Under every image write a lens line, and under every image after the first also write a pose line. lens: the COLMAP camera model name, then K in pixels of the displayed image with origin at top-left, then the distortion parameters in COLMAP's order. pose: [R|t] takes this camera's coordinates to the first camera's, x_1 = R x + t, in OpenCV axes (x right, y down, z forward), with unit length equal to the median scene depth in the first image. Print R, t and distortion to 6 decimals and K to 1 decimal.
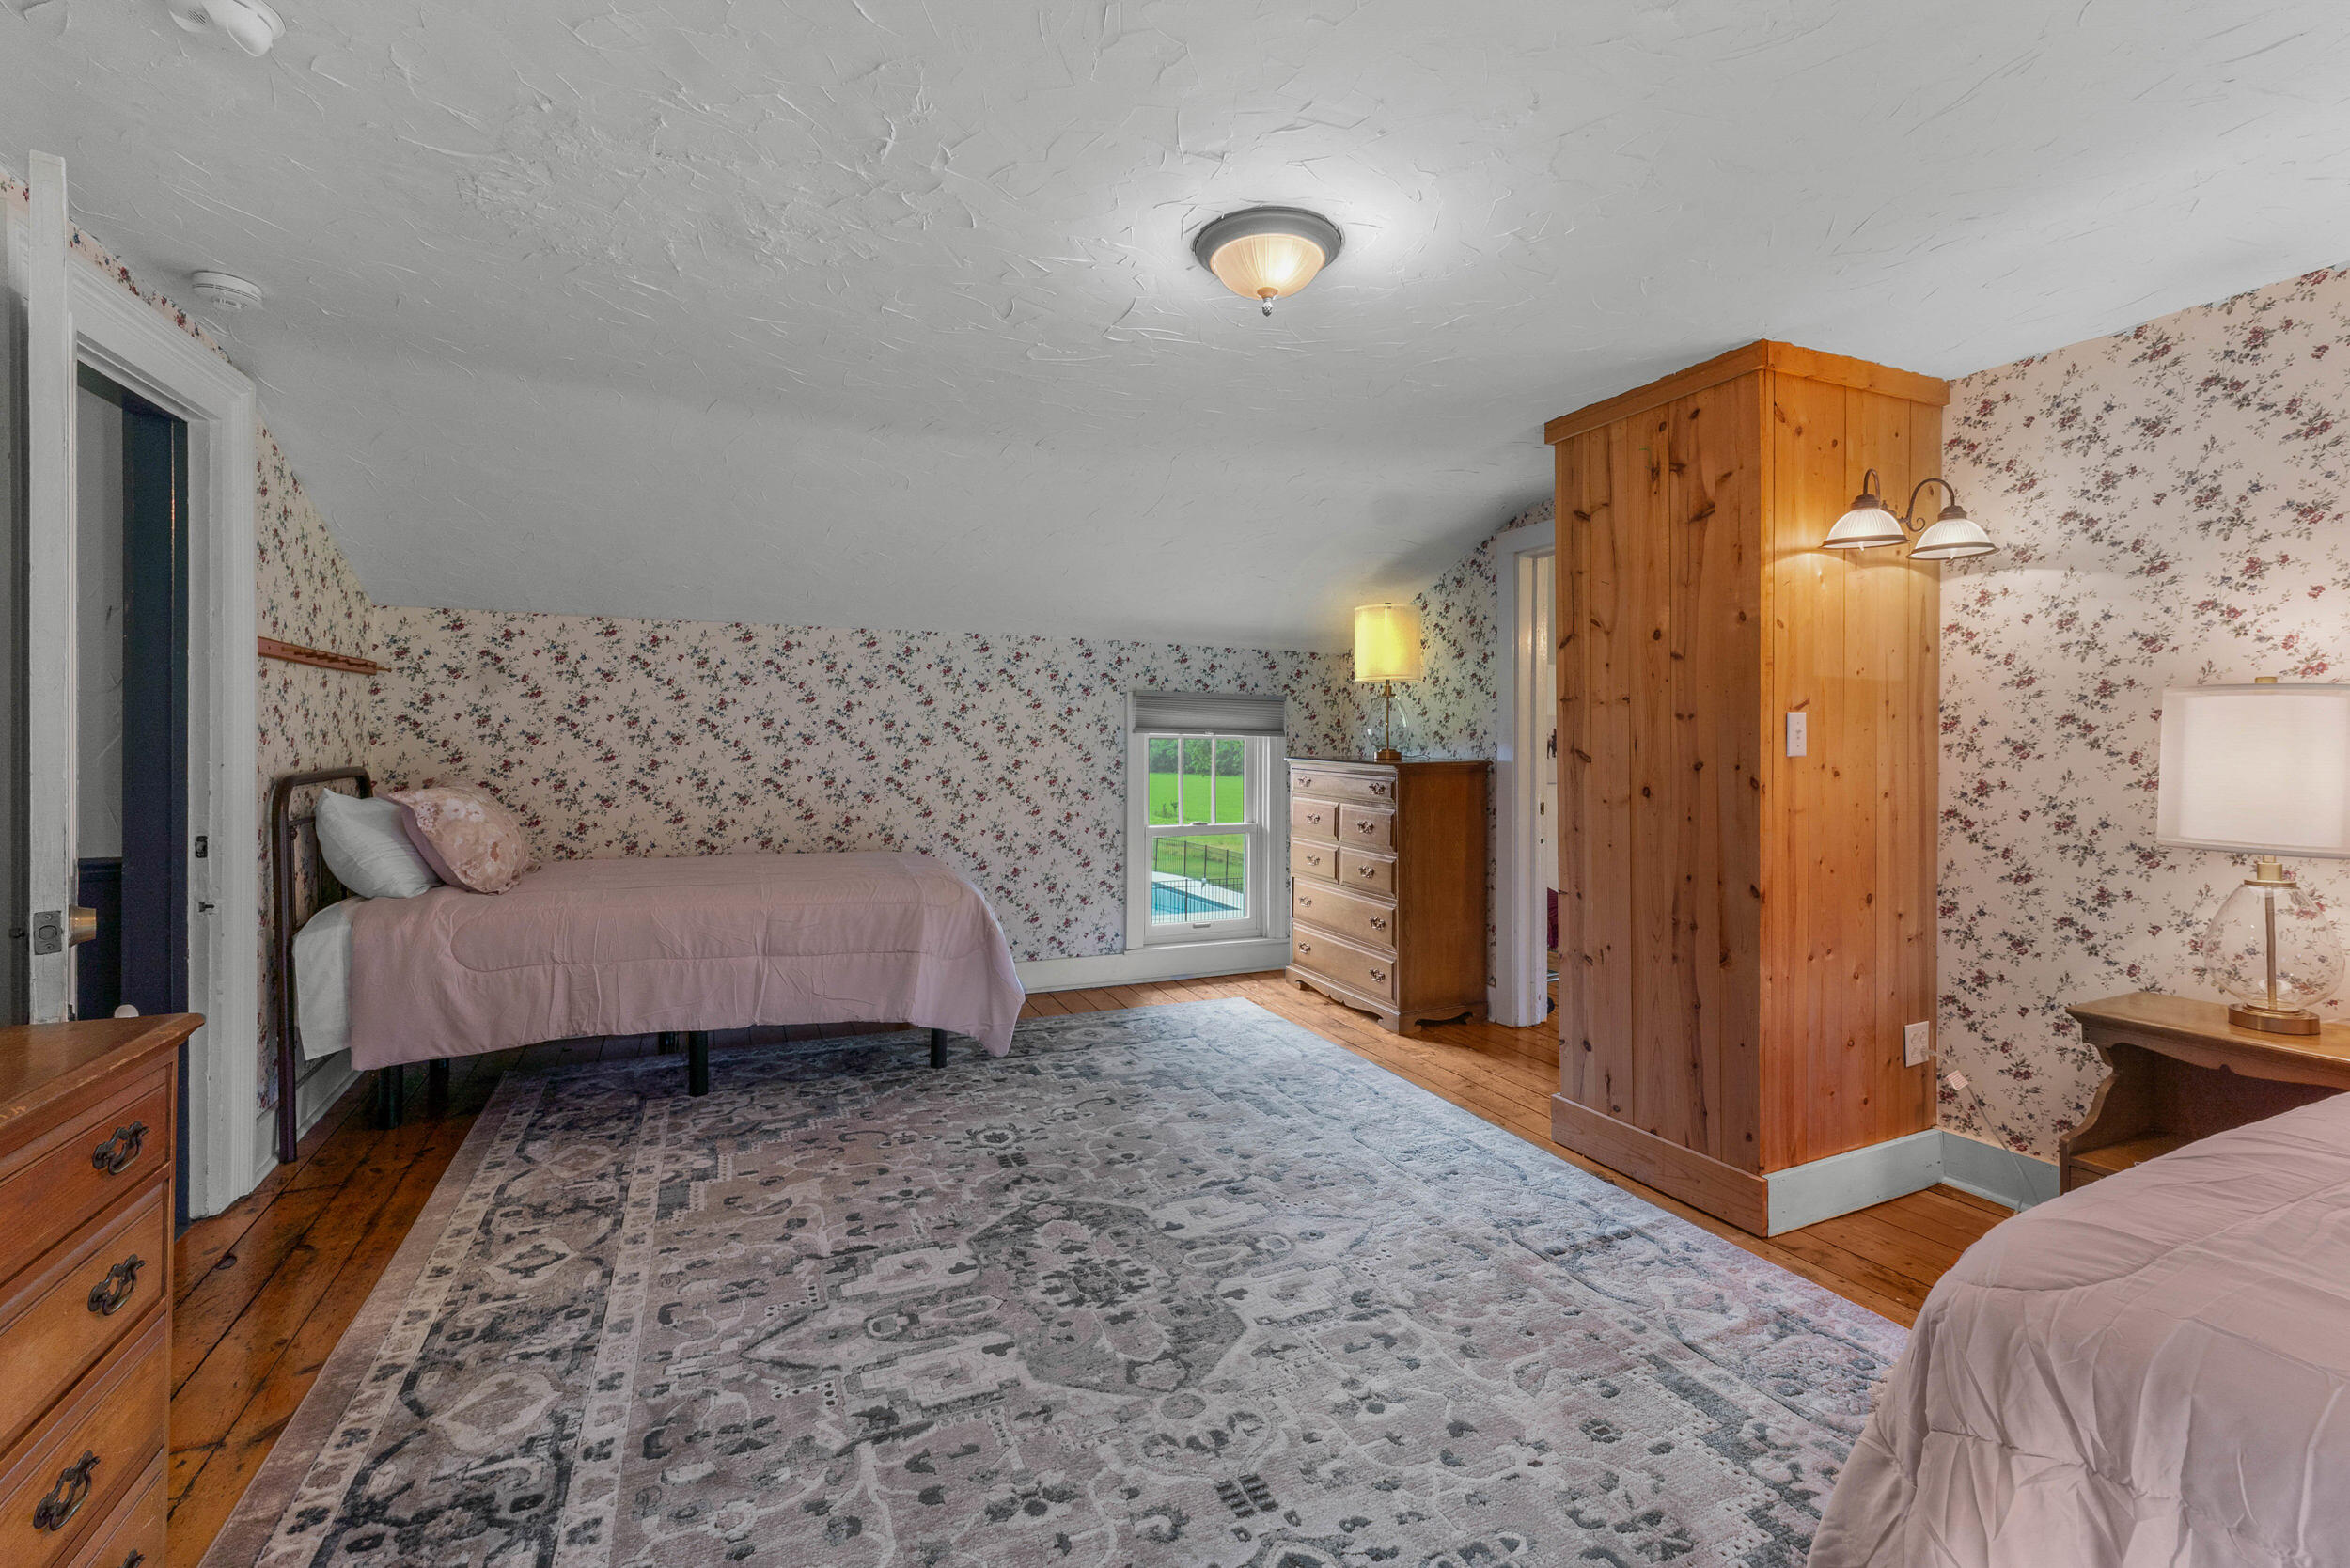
lens RADIAL K [[1013.3, 0, 1144.8], [0, 1013.3, 729.7], [0, 0, 1]] dist [0.003573, -0.000483]
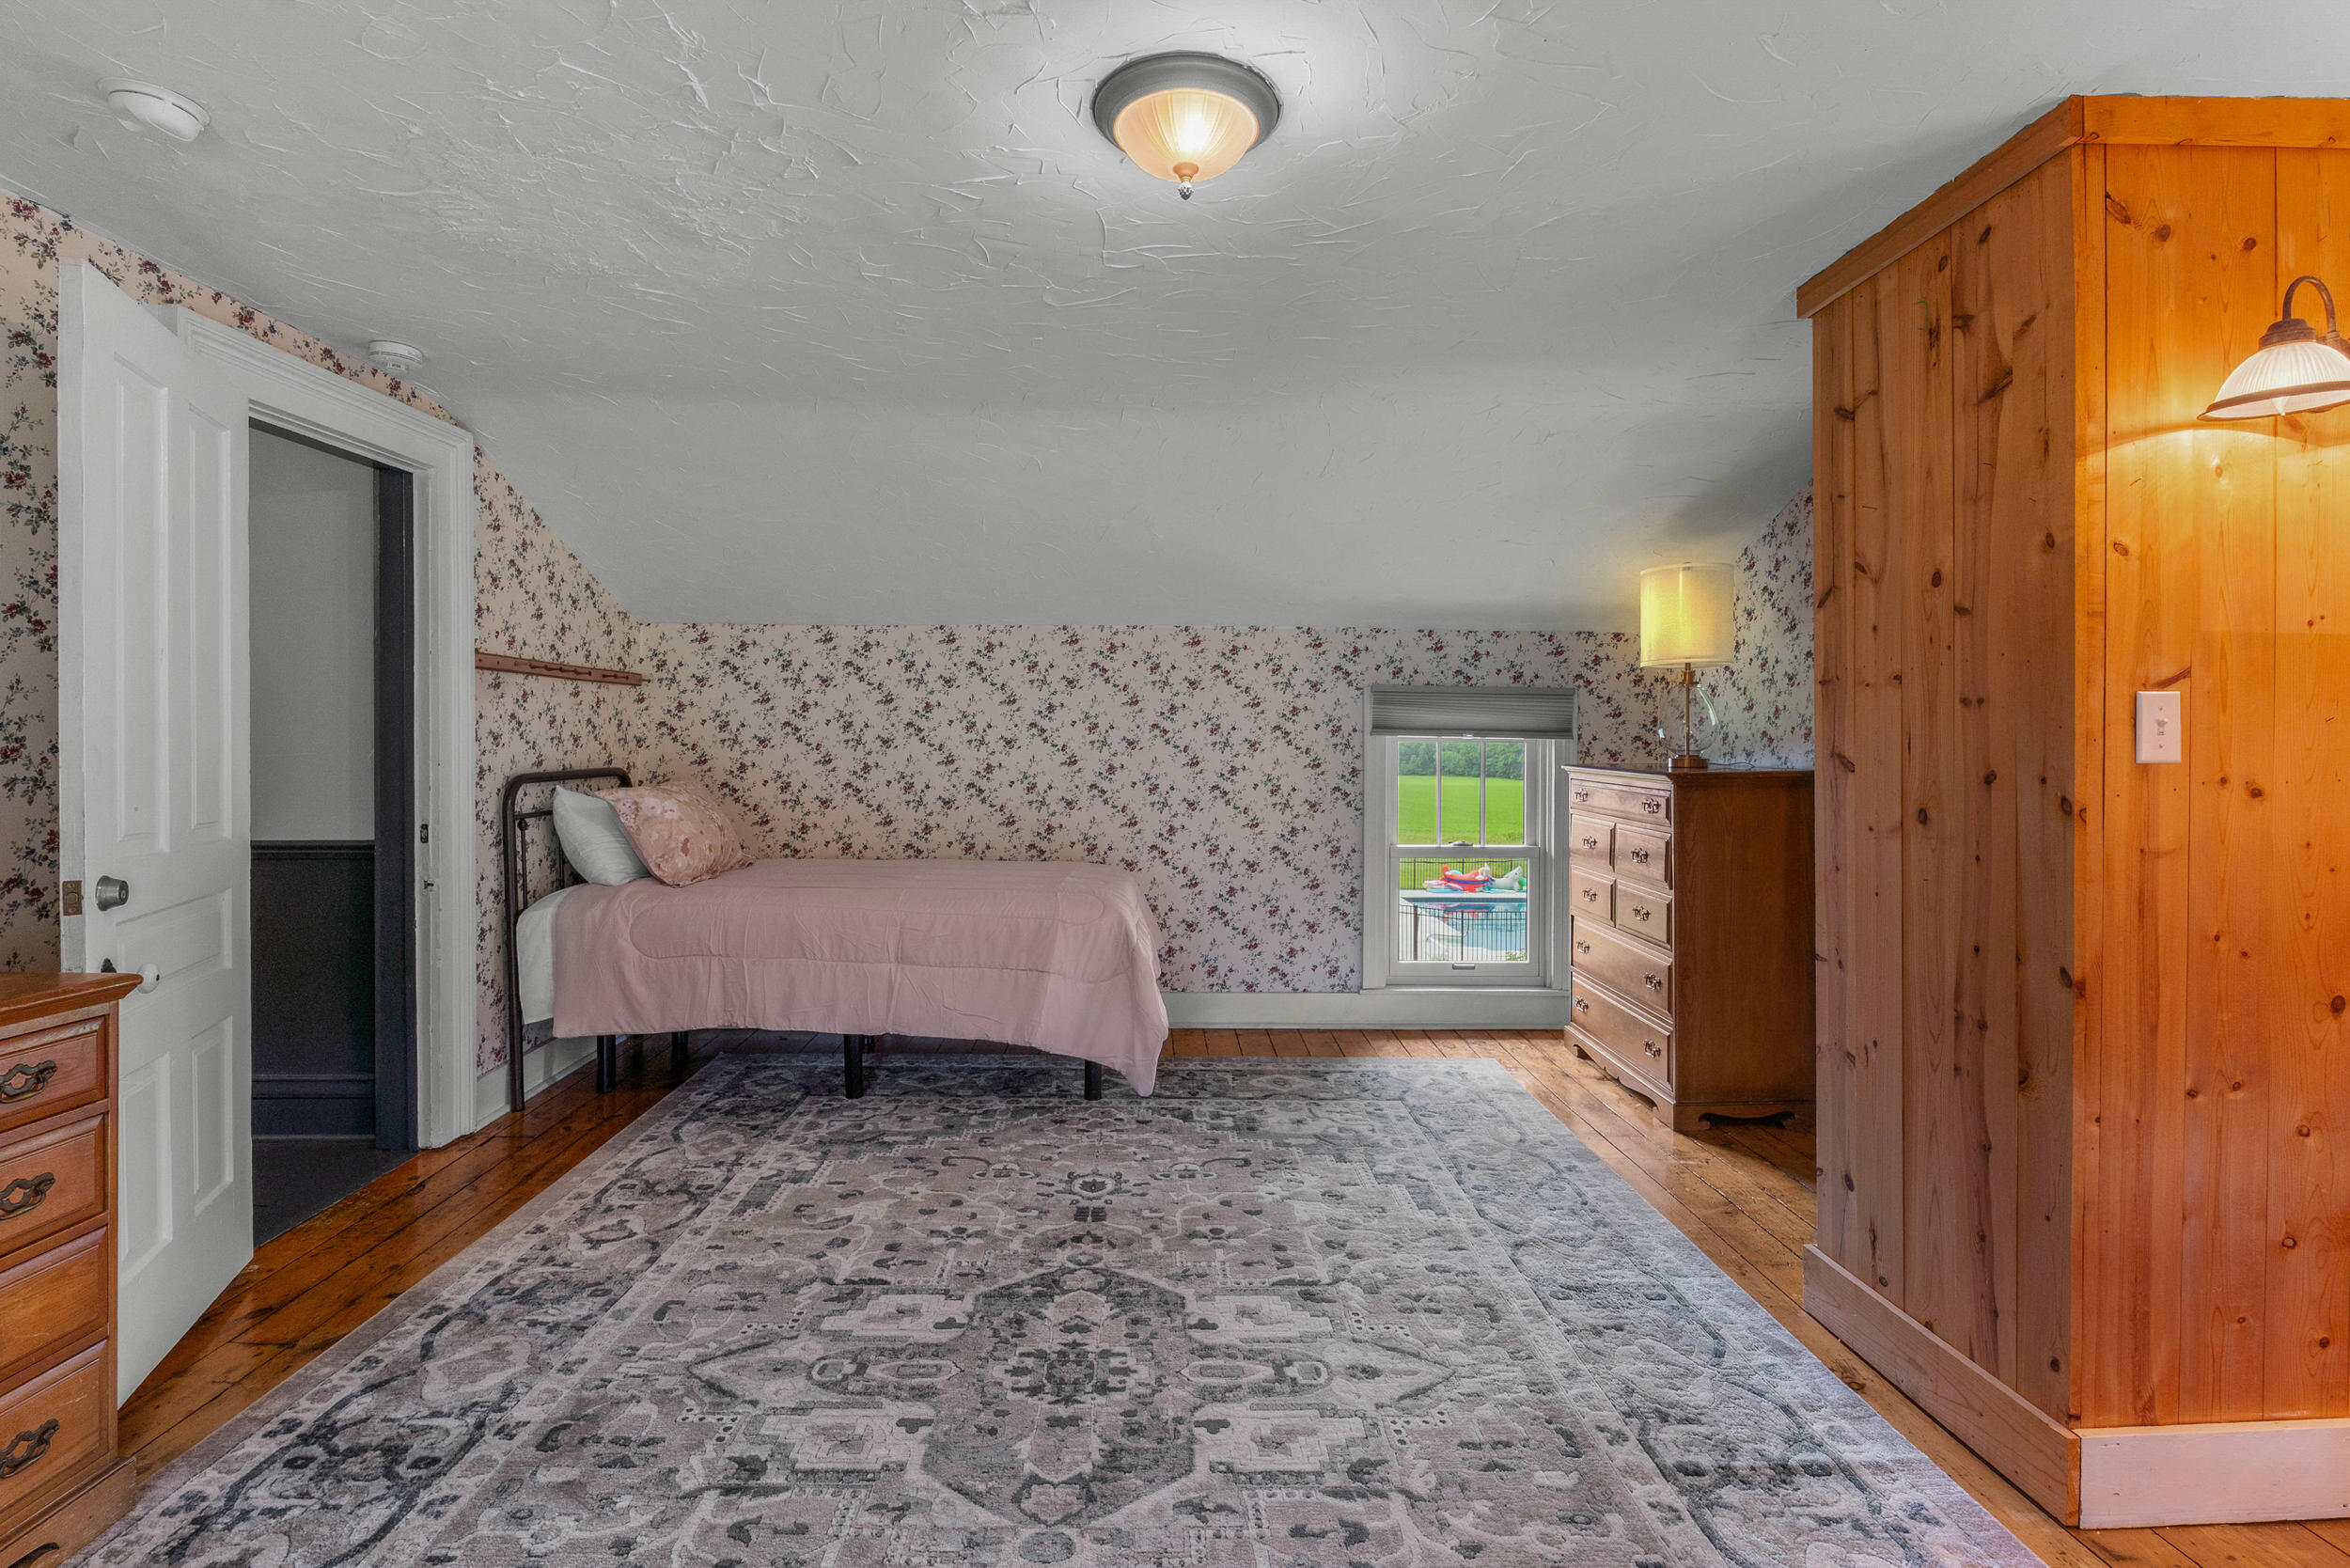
lens RADIAL K [[1091.5, 0, 1148.6], [0, 1091.5, 740.3], [0, 0, 1]] dist [-0.005886, -0.001685]
pose [[0.923928, -0.003238, -0.382552, 0.328411], [0.004954, 0.999982, 0.003501, 0.007077], [0.382533, -0.005130, 0.923927, 0.159928]]
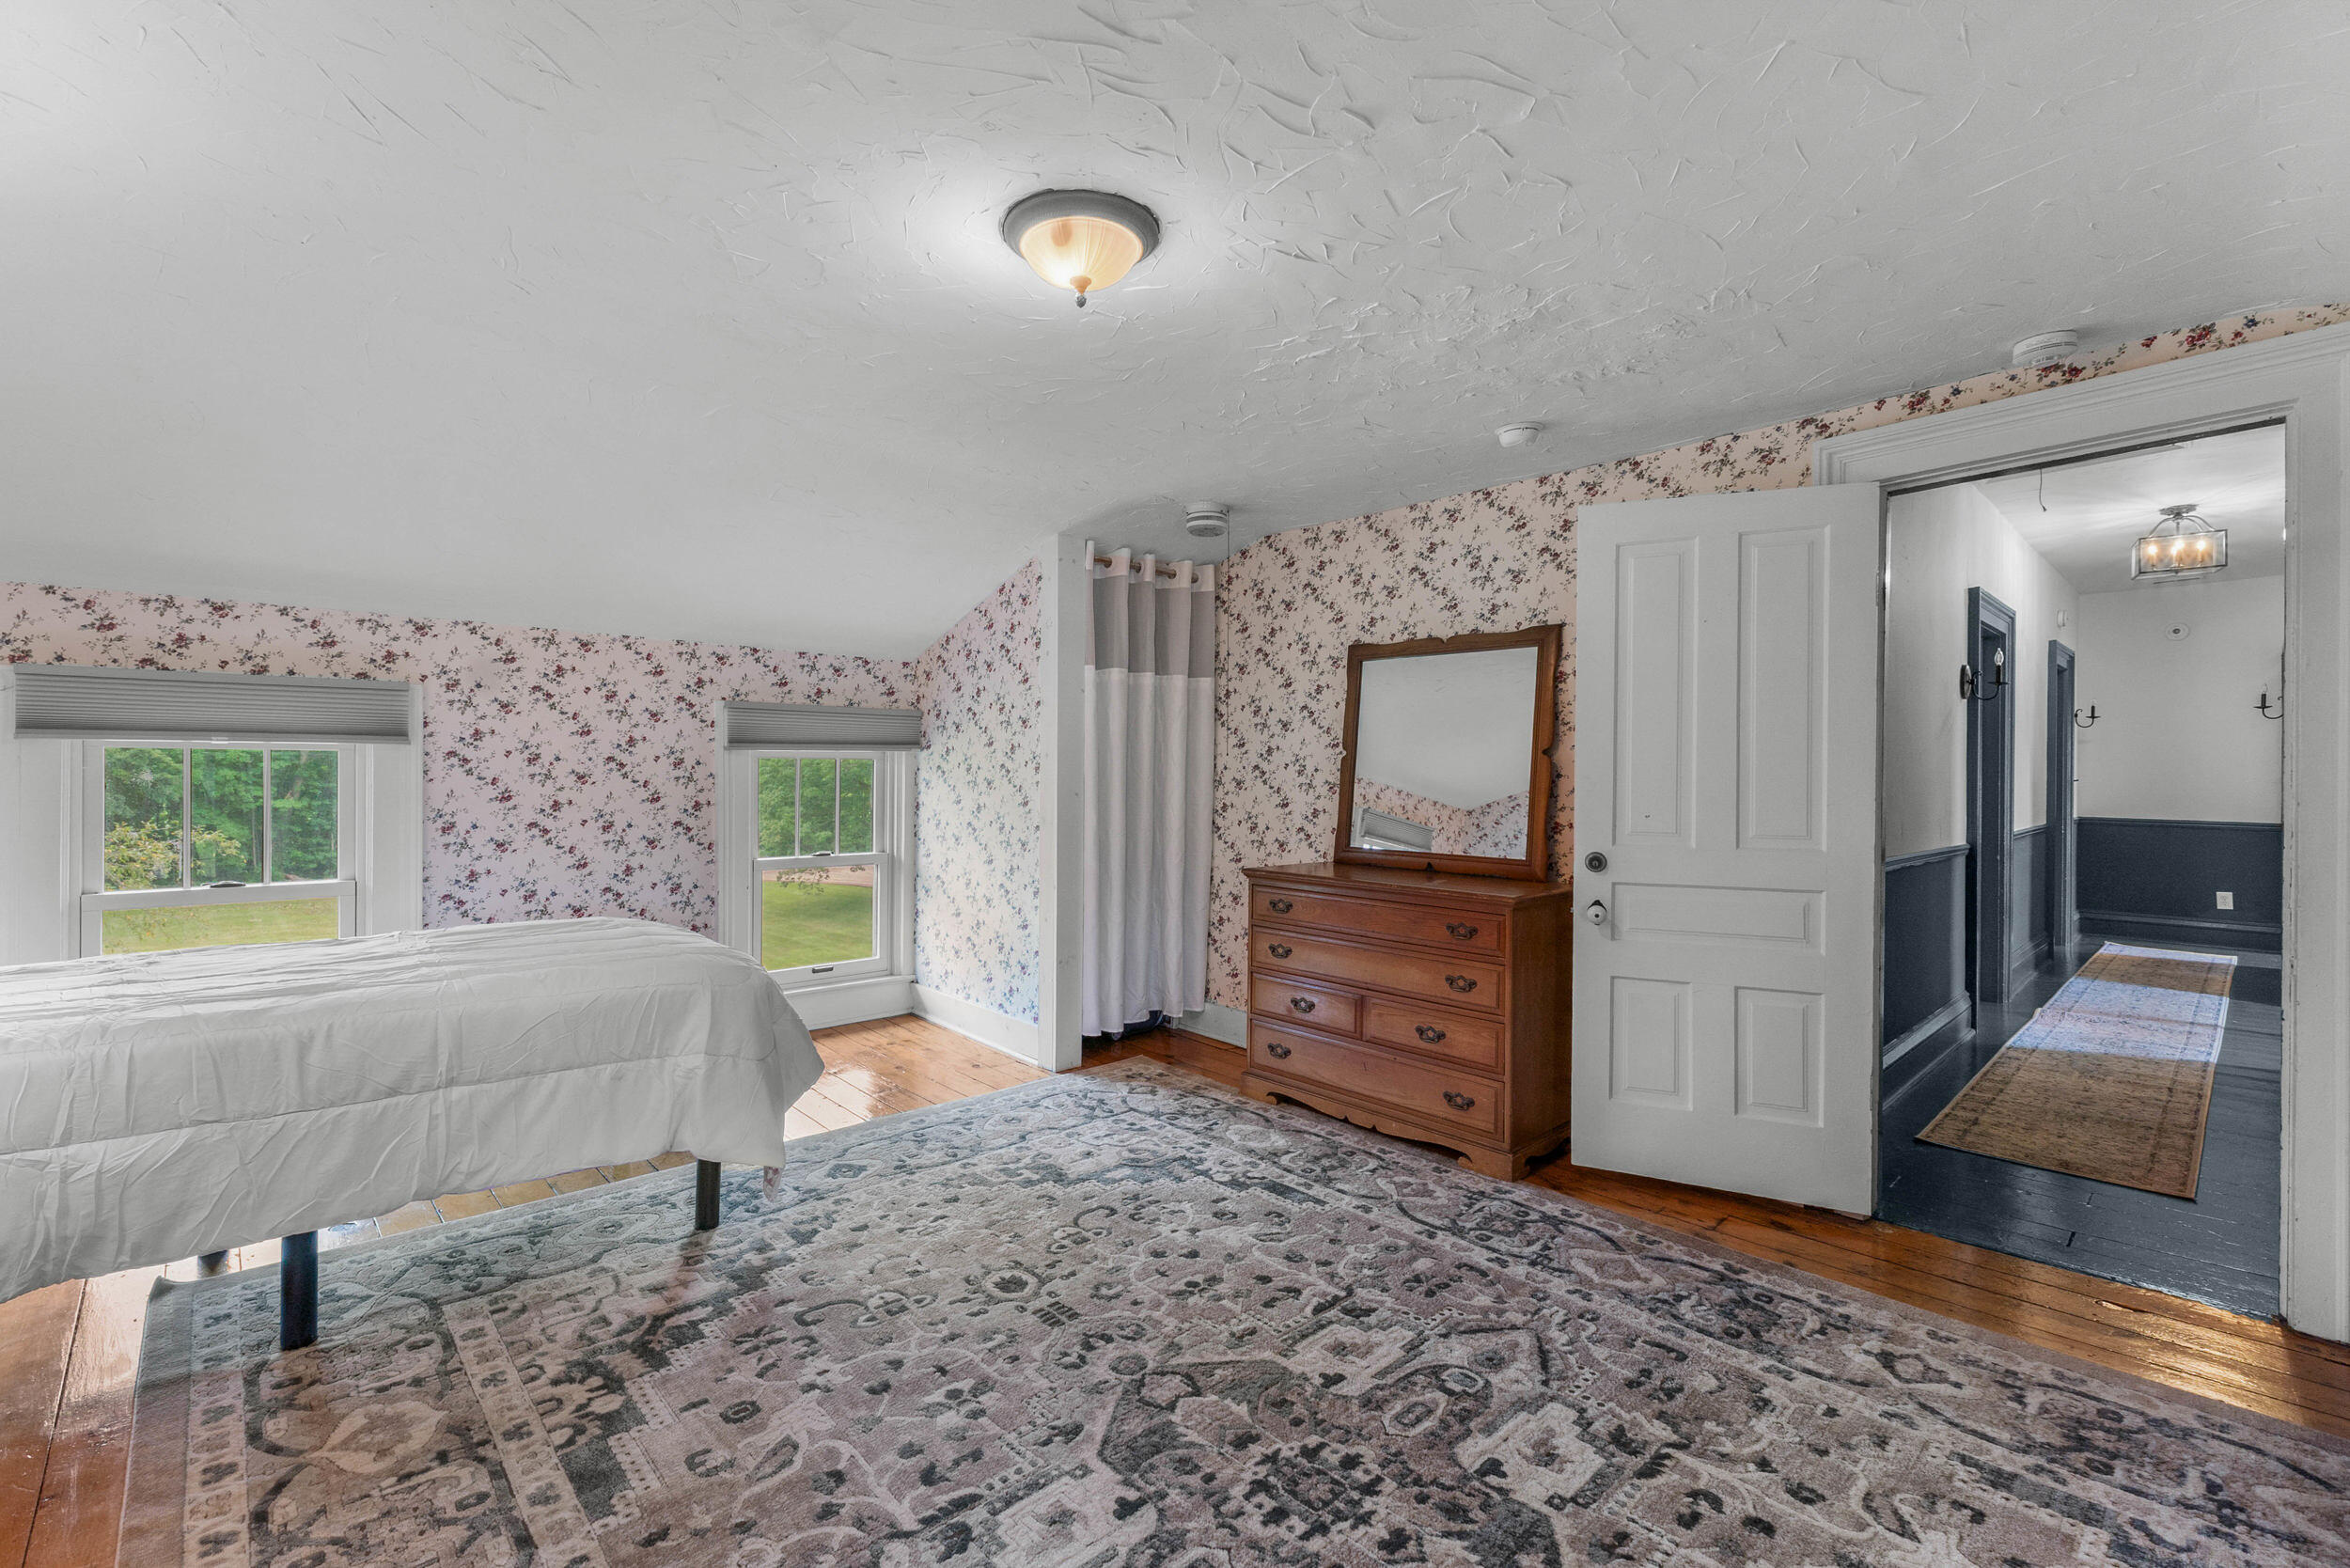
lens RADIAL K [[1013.3, 0, 1160.2], [0, 1013.3, 794.7], [0, 0, 1]] dist [0.003573, -0.000483]
pose [[-0.936608, -0.006218, -0.350323, 0.288255], [-0.006637, 0.999978, -0.000002, 0.032852], [0.350315, 0.002323, -0.936629, 1.484825]]
